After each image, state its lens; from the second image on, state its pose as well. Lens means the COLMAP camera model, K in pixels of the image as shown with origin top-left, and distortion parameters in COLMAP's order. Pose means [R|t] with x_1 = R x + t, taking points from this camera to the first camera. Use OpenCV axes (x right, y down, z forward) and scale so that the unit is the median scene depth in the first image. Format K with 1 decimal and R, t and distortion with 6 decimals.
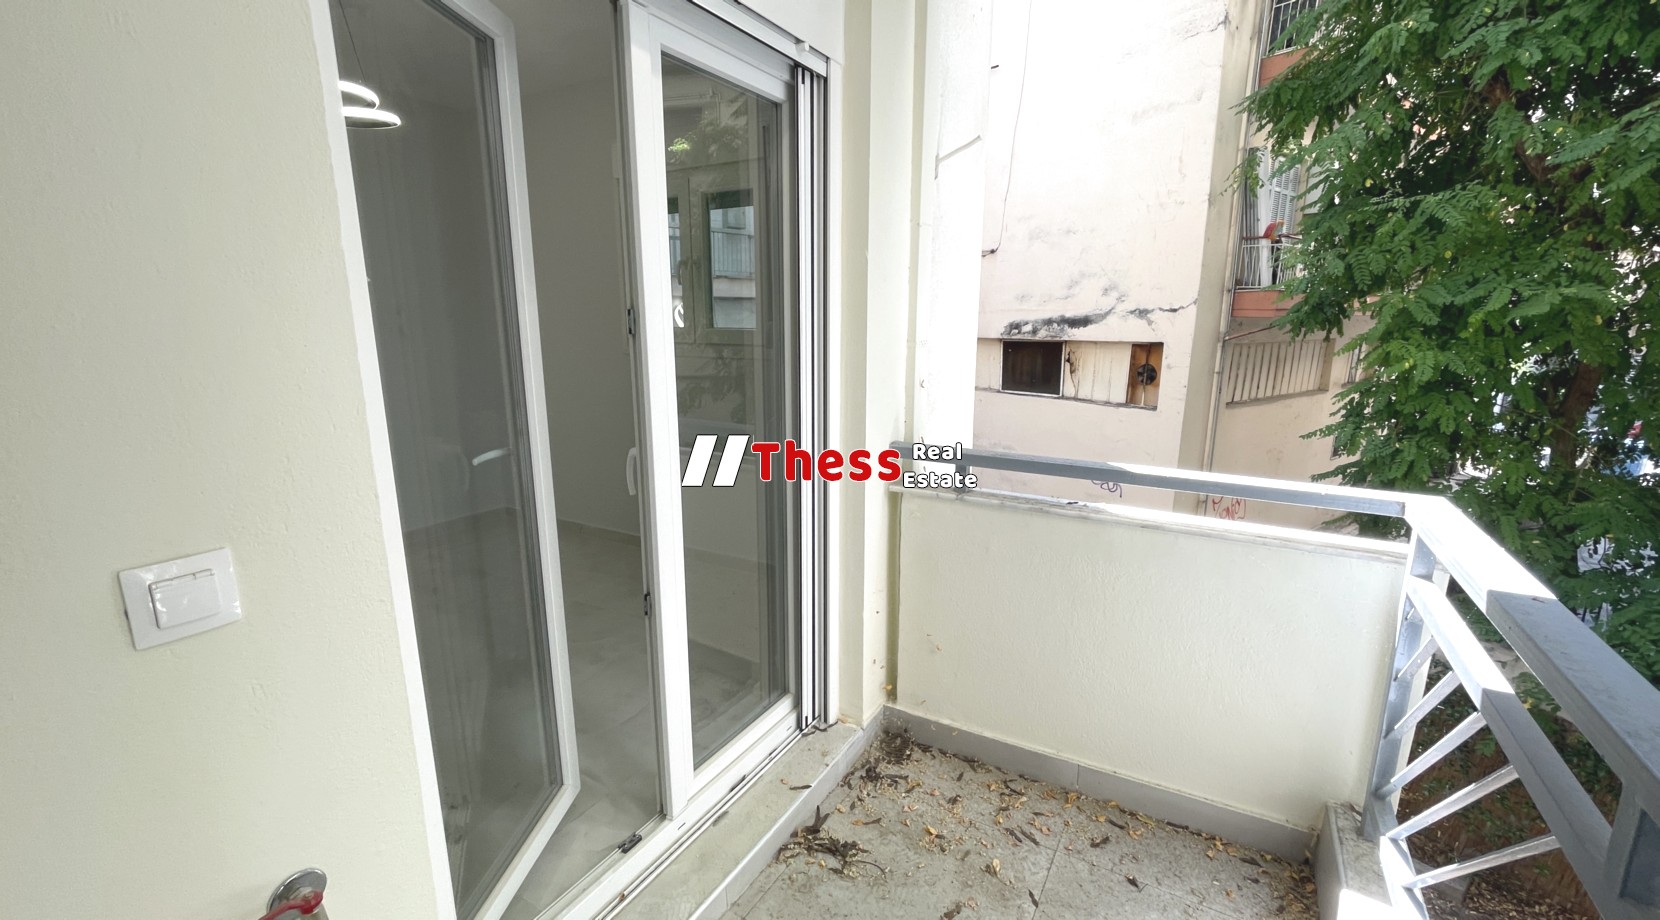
lens RADIAL K [[669.3, 0, 828.0], [0, 669.3, 457.2], [0, 0, 1]] dist [-0.000525, -0.000126]
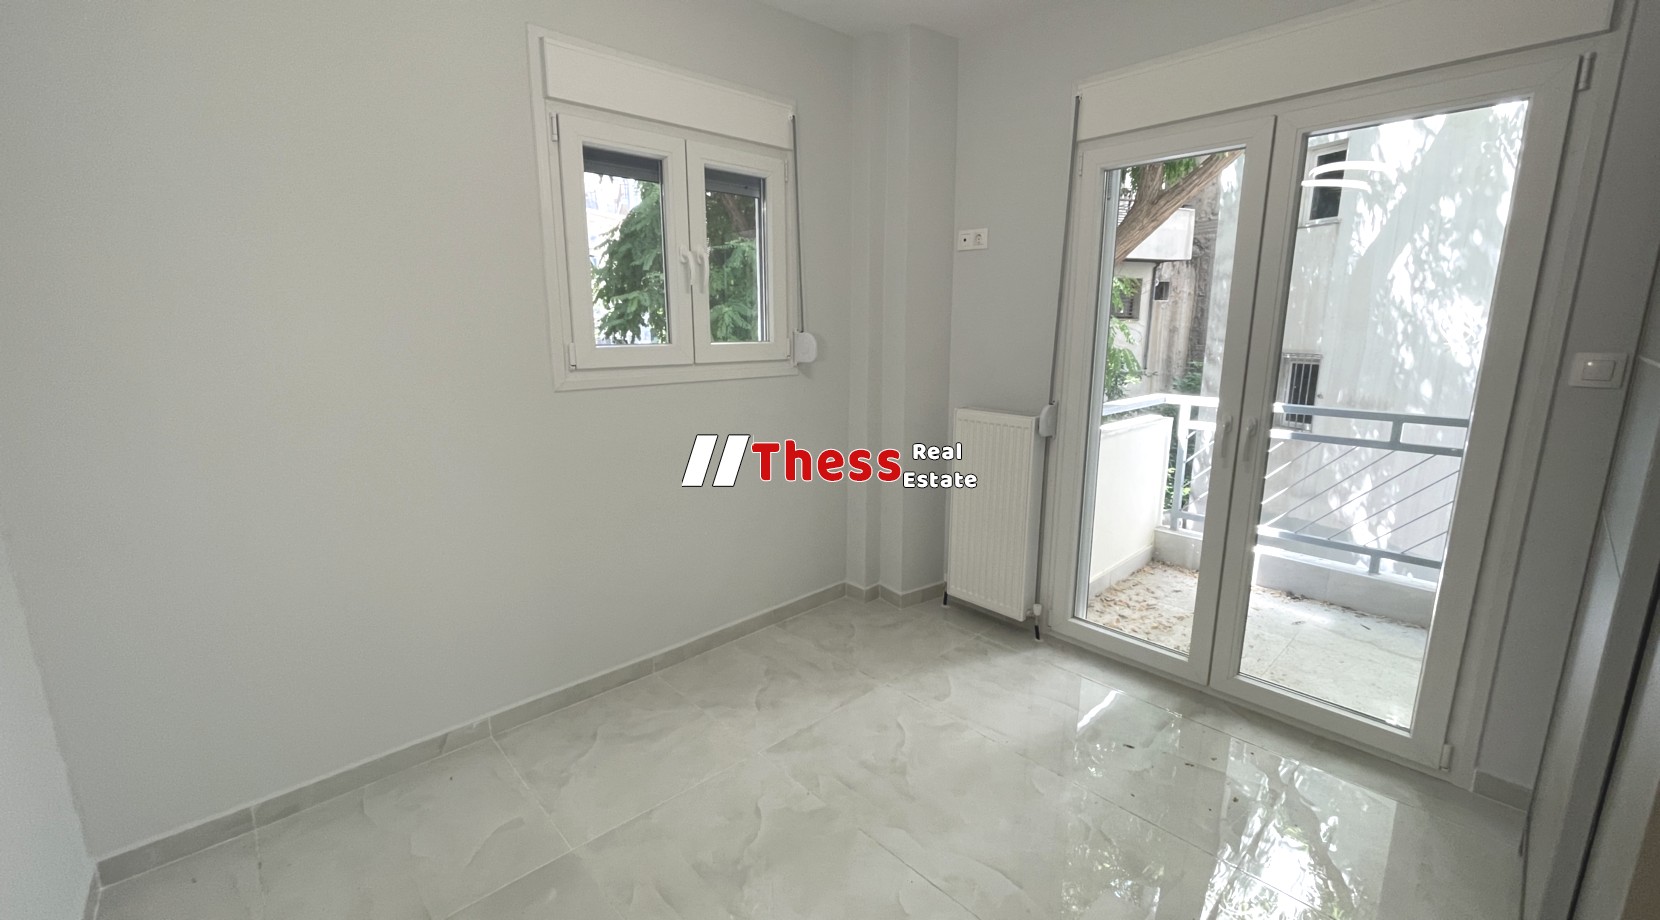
lens RADIAL K [[669.3, 0, 828.0], [0, 669.3, 457.2], [0, 0, 1]] dist [-0.000525, -0.000126]
pose [[0.283211, -0.181275, 0.941770, -1.553926], [0.196356, 0.972133, 0.128071, -0.223227], [-0.938742, 0.148651, 0.310913, 1.169695]]
